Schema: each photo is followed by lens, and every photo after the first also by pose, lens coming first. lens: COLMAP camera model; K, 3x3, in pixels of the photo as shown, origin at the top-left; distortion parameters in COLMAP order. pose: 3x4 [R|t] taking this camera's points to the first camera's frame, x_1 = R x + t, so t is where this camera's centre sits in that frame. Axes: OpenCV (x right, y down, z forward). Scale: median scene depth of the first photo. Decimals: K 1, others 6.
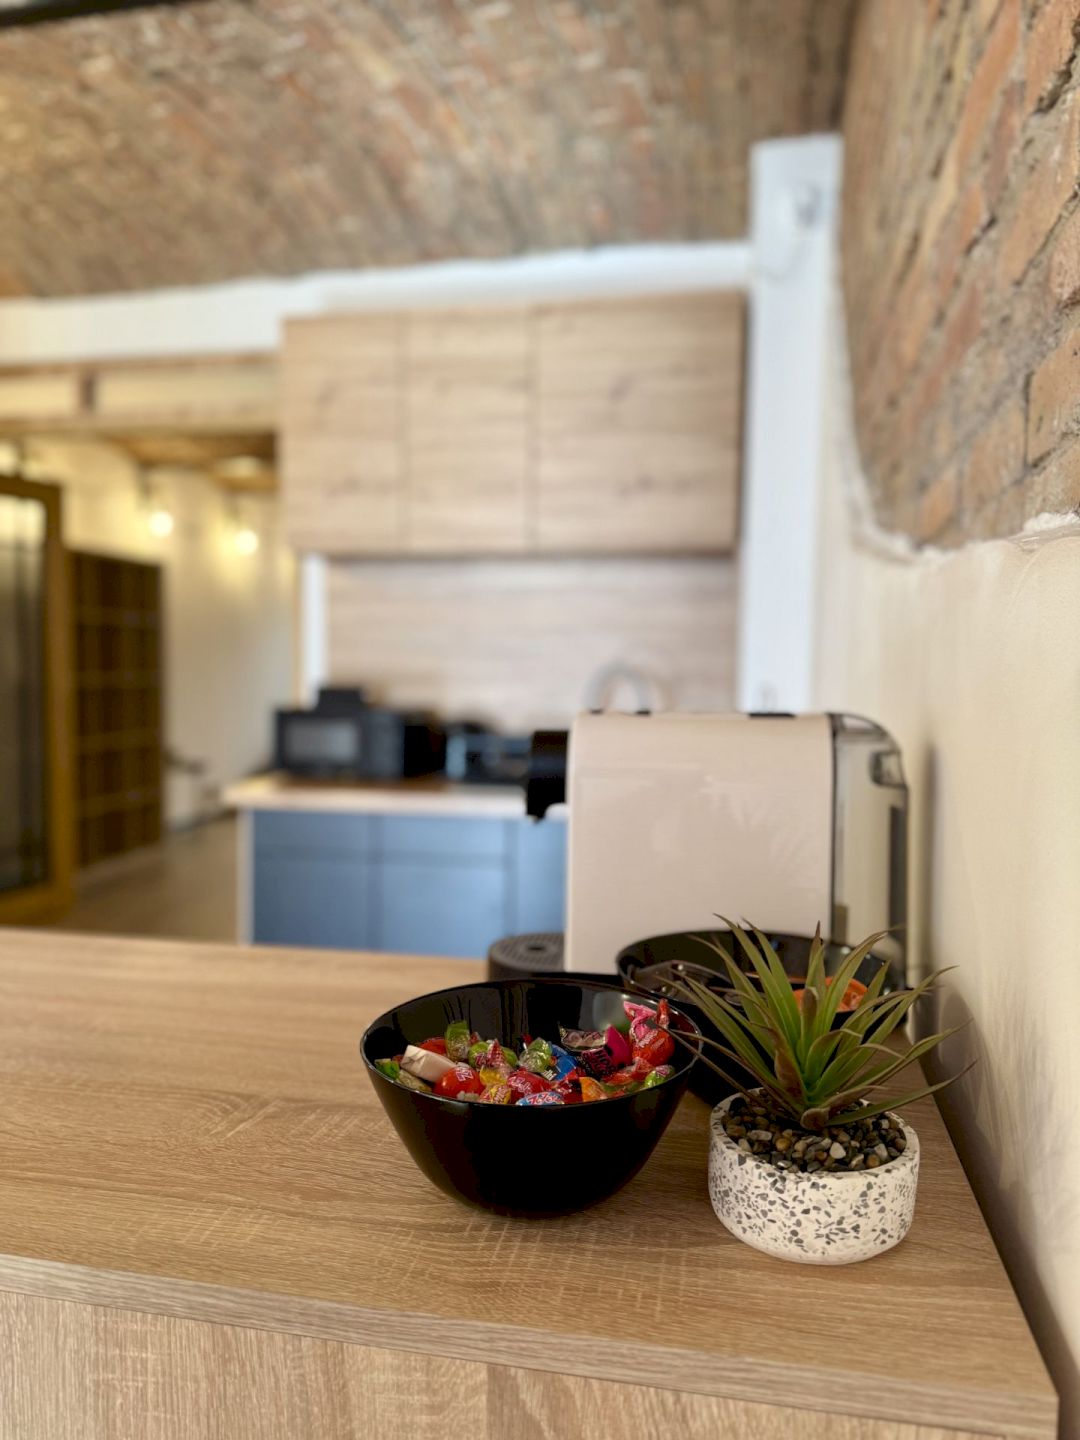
lens RADIAL K [[1048.7, 0, 504.2], [0, 1048.7, 735.3], [0, 0, 1]] dist [-0.009247, -0.005190]
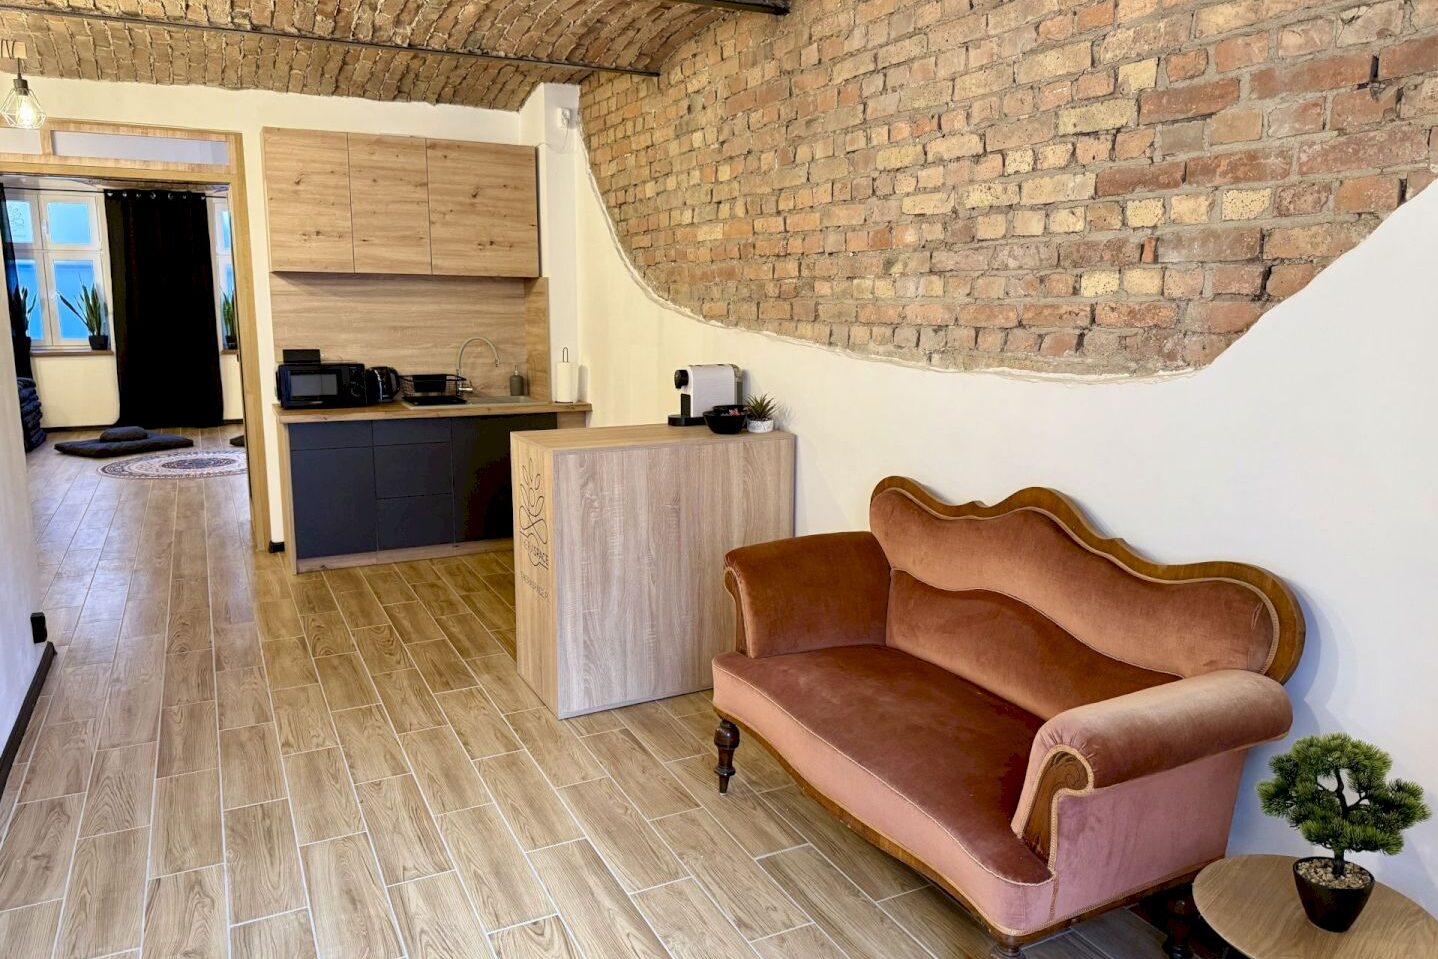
lens RADIAL K [[1006.1, 0, 721.4], [0, 1006.1, 487.9], [0, 0, 1]] dist [0.011519, -0.035313]
pose [[0.766534, -0.118072, 0.631256, -4.899056], [0.038119, 0.989585, 0.138807, -0.199483], [-0.641071, -0.082338, 0.763052, -4.743844]]
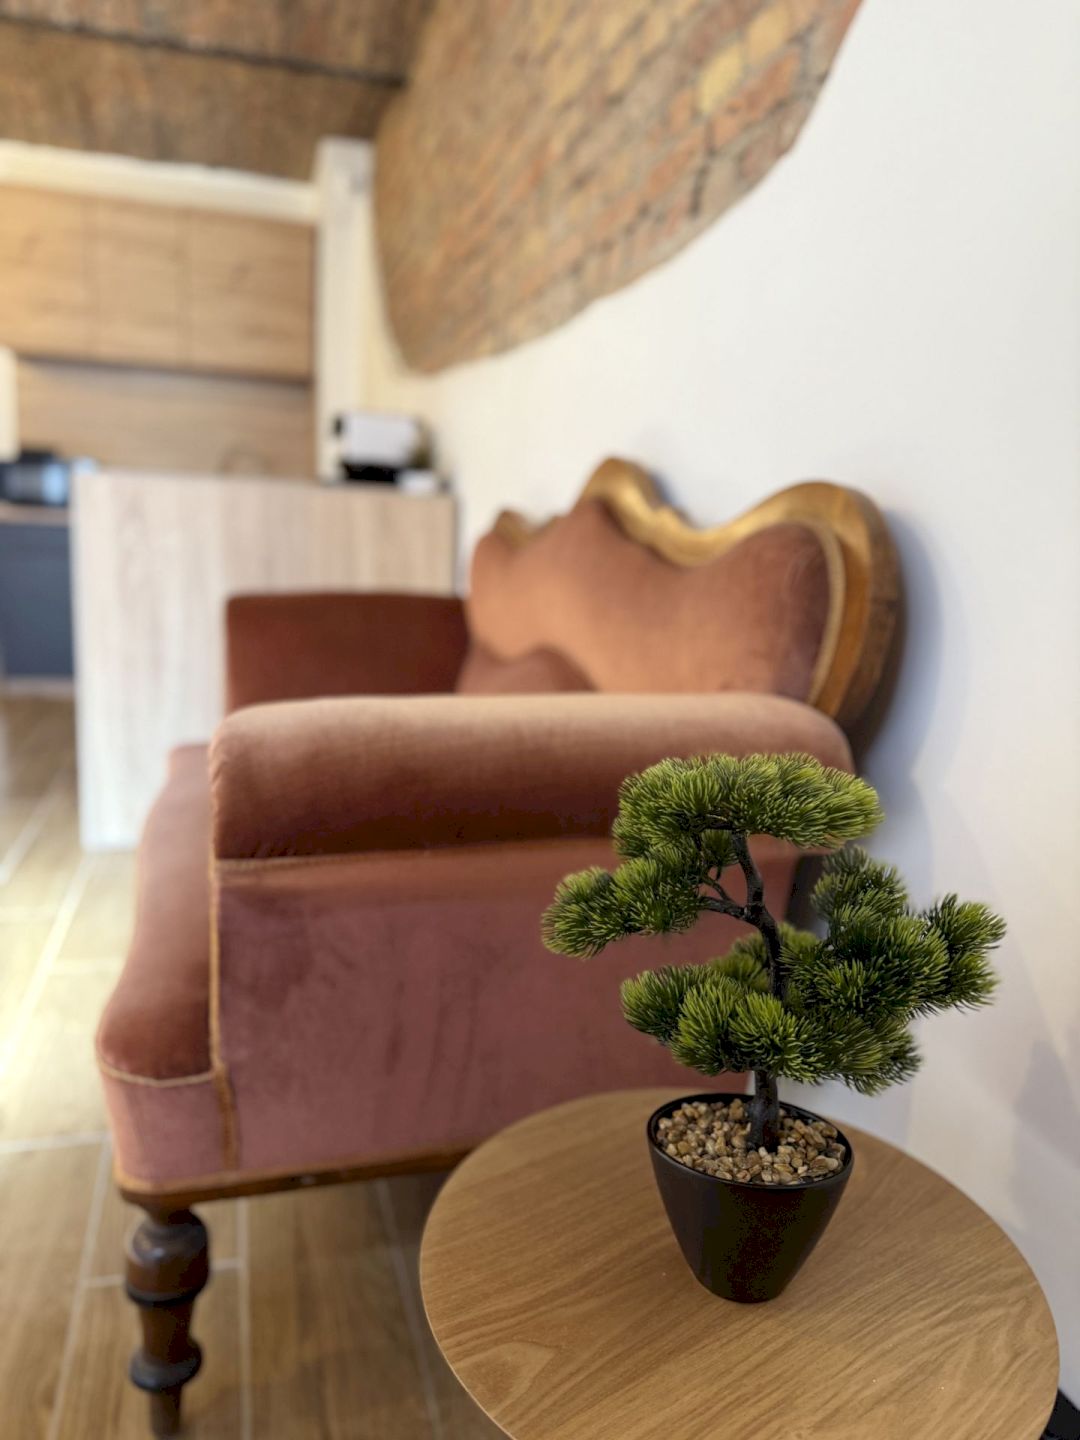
lens RADIAL K [[1048.7, 0, 533.7], [0, 1048.7, 726.1], [0, 0, 1]] dist [-0.009247, -0.005190]
pose [[0.860666, -0.061705, 0.505417, -2.282040], [-0.009893, 0.990416, 0.137763, 0.925223], [-0.509073, -0.123568, 0.851807, -4.486752]]
